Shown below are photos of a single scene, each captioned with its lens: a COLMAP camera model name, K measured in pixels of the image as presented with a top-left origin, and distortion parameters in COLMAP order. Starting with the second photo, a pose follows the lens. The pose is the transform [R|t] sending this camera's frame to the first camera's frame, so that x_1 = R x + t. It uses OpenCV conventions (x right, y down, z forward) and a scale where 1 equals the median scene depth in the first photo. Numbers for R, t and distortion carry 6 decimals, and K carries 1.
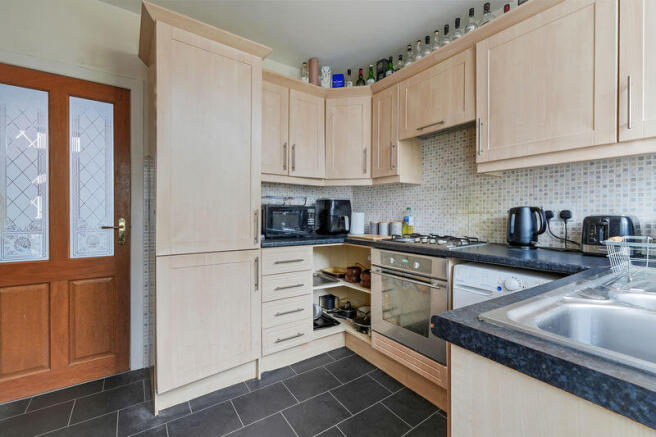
lens RADIAL K [[280.7, 0, 323.2], [0, 280.7, 215.7], [0, 0, 1]] dist [0.001954, 0.000041]
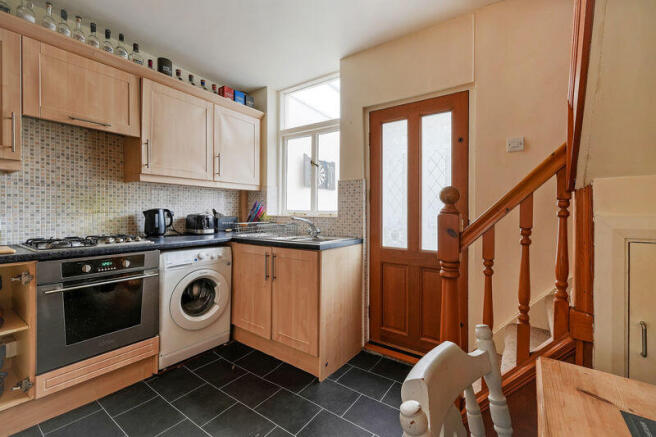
lens RADIAL K [[280.7, 0, 325.4], [0, 280.7, 215.3], [0, 0, 1]] dist [0.001954, 0.000041]
pose [[-0.349583, -0.014316, 0.936796, -0.901852], [0.001106, 0.999876, 0.015692, -0.017750], [-0.936905, 0.006522, -0.349524, 0.667768]]
